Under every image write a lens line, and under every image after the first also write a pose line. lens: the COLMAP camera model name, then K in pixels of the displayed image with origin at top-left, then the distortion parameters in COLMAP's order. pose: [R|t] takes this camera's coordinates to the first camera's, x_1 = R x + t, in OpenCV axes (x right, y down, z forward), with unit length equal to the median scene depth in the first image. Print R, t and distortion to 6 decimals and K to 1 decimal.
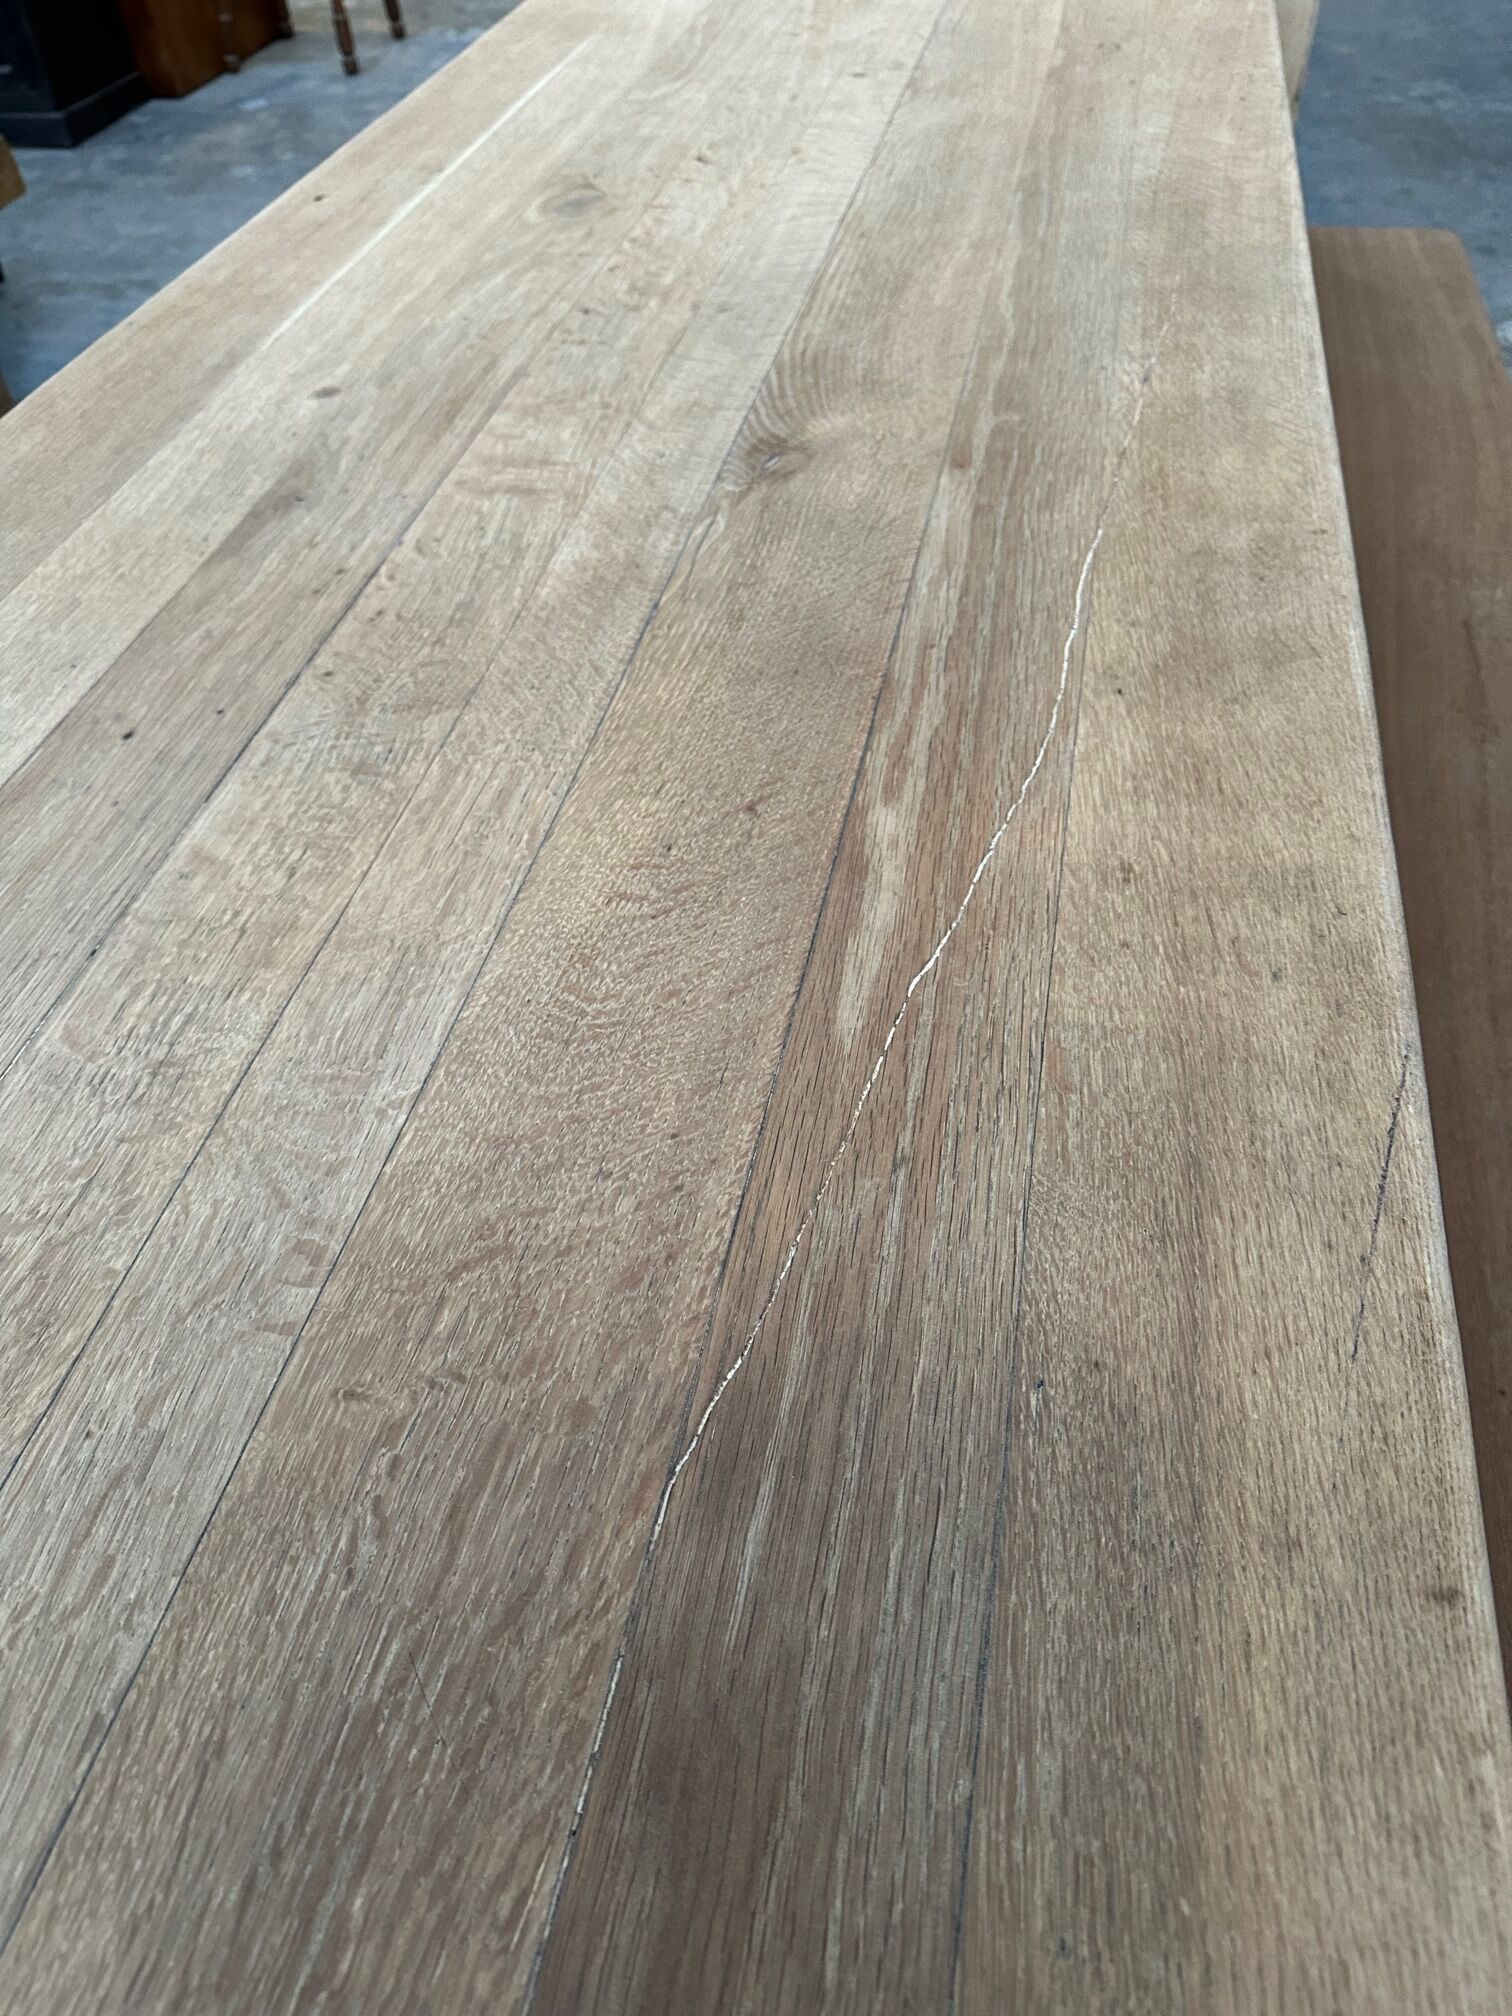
lens RADIAL K [[1412.5, 0, 752.4], [0, 1412.5, 1005.0], [0, 0, 1]] dist [0.027482, -0.034902]
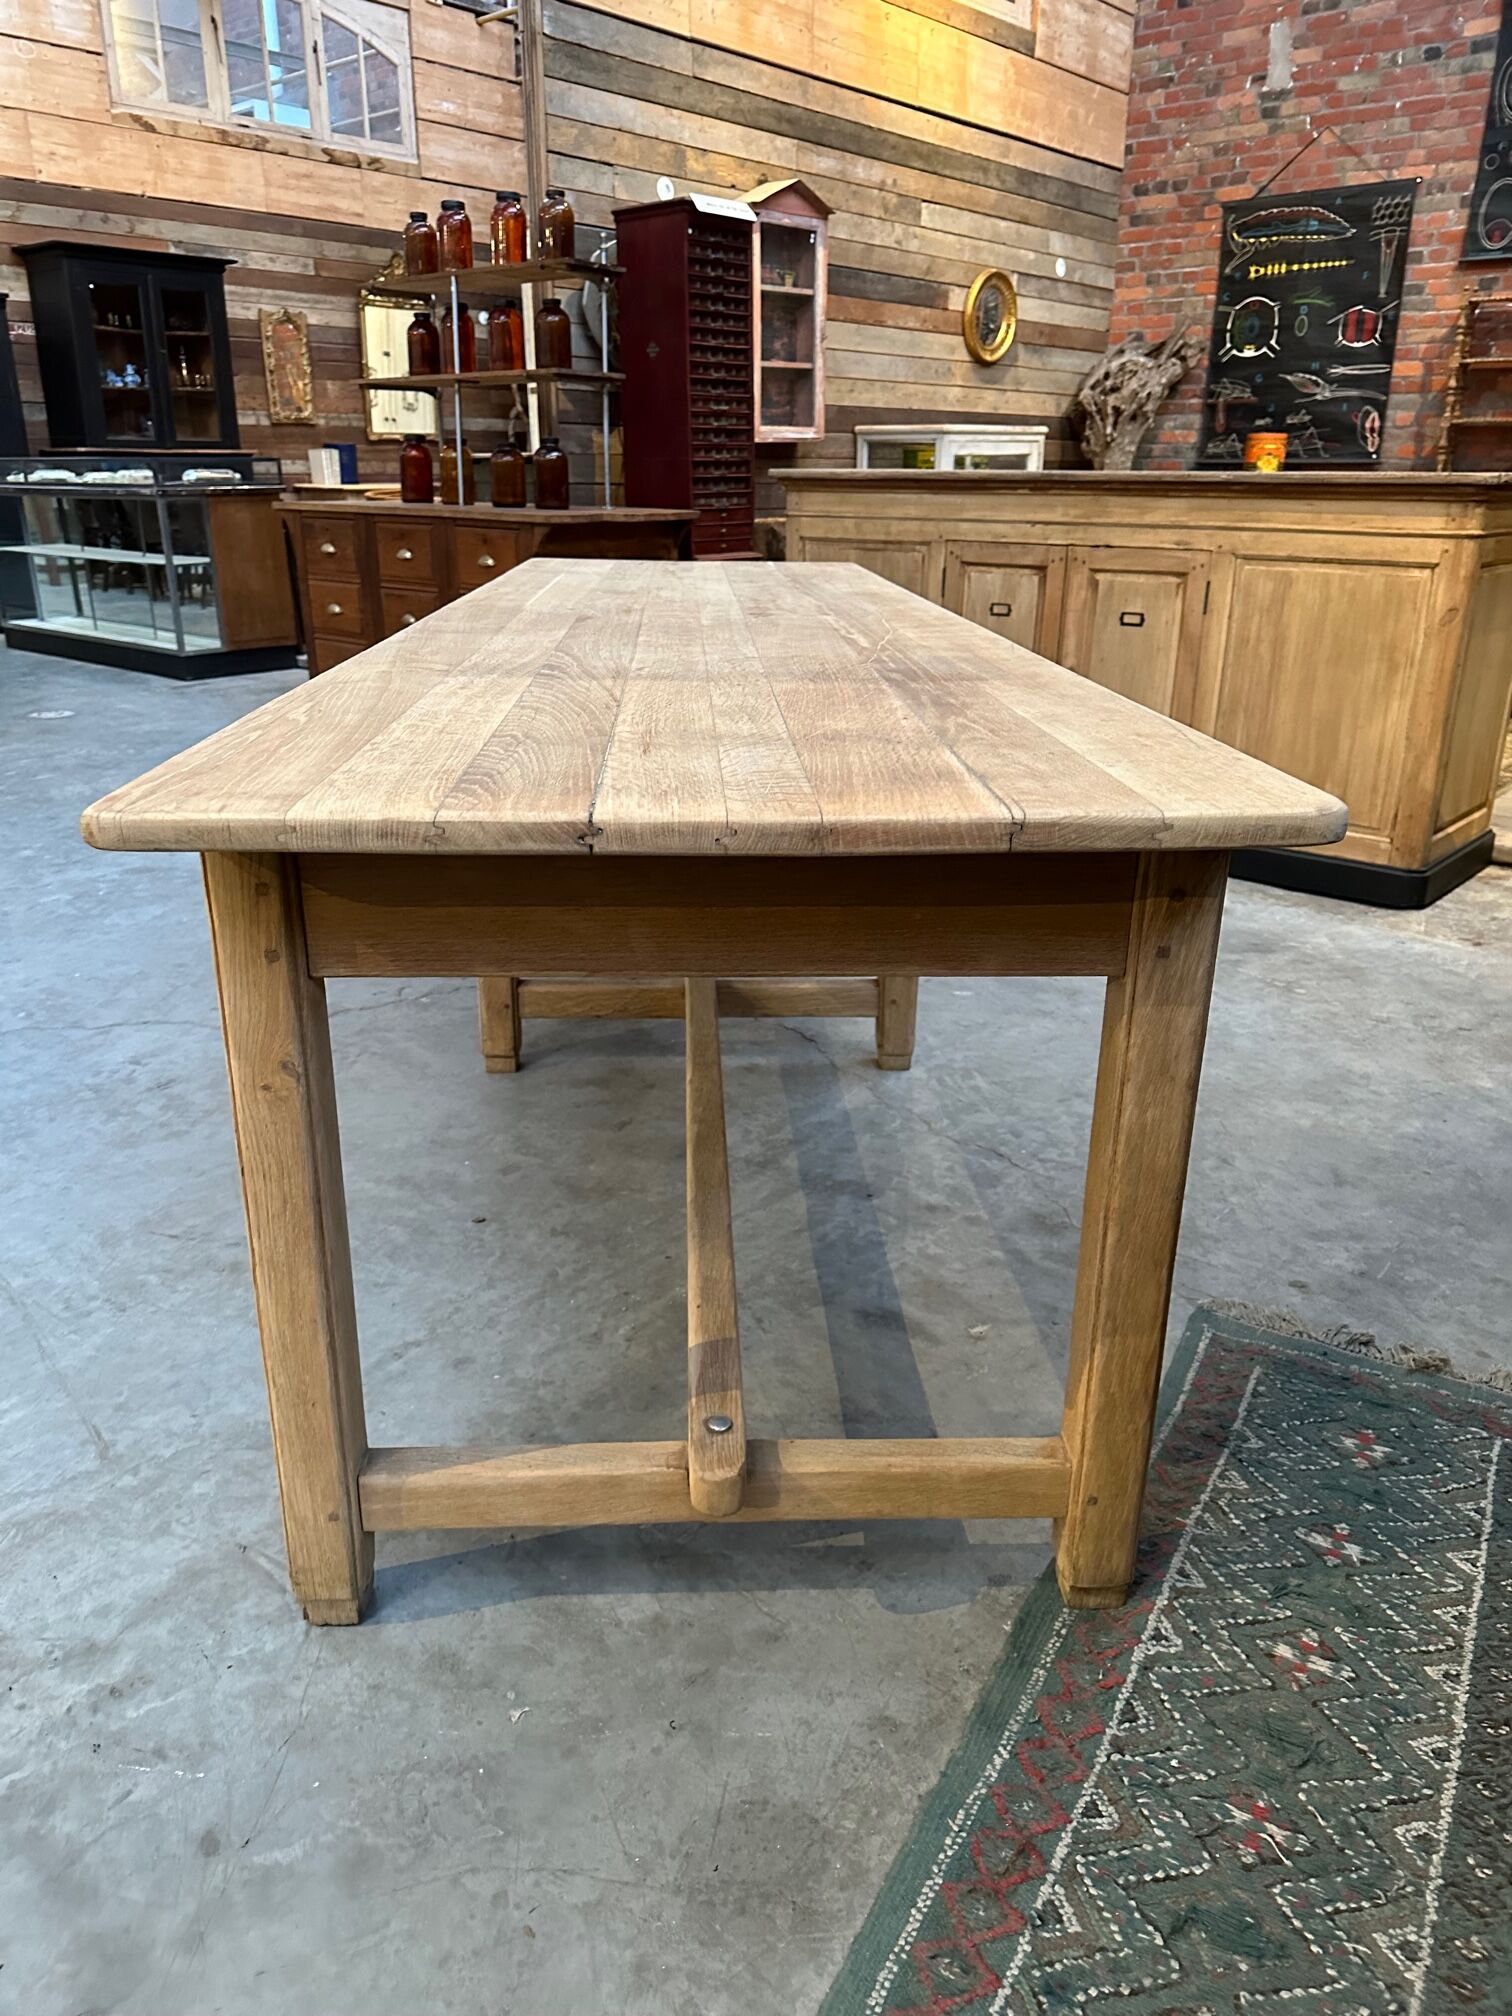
lens RADIAL K [[1412.5, 0, 736.4], [0, 1412.5, 999.7], [0, 0, 1]] dist [0.027482, -0.034902]
pose [[0.967757, -0.038833, 0.248874, -0.891108], [0.146350, 0.890846, -0.430086, 1.746002], [-0.205007, 0.452642, 0.867806, -1.230671]]
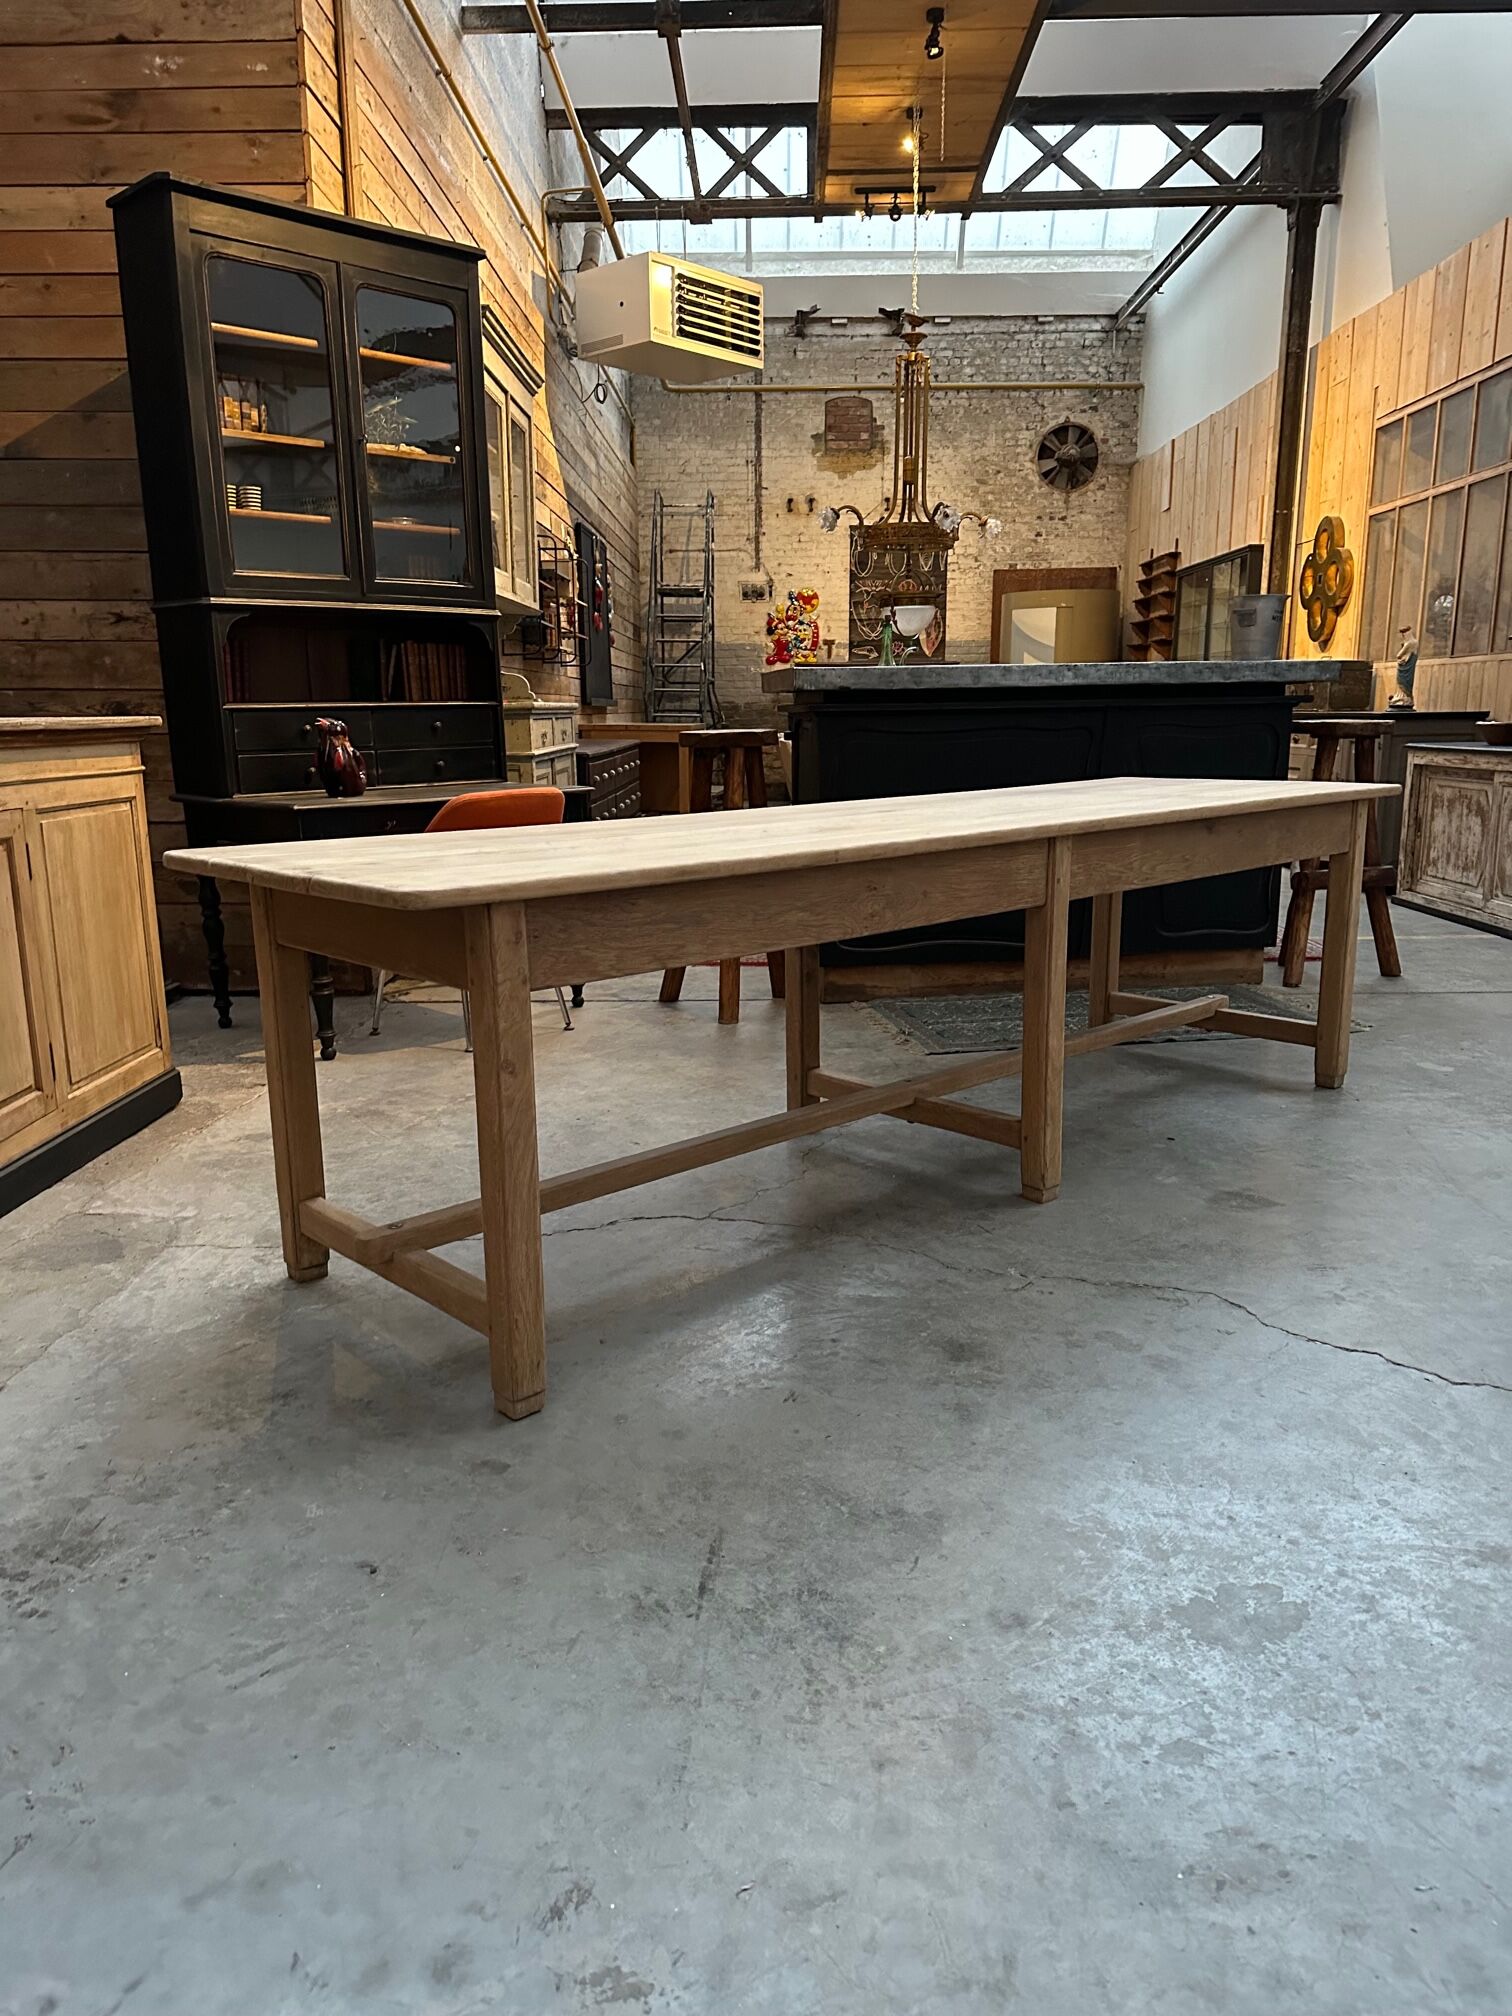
lens RADIAL K [[1412.5, 0, 749.3], [0, 1412.5, 1027.5], [0, 0, 1]] dist [0.027482, -0.034902]
pose [[-0.815342, -0.072670, 0.574401, -2.296194], [0.453566, 0.536449, 0.711689, -3.547199], [-0.359855, 0.840798, -0.404429, 3.811483]]
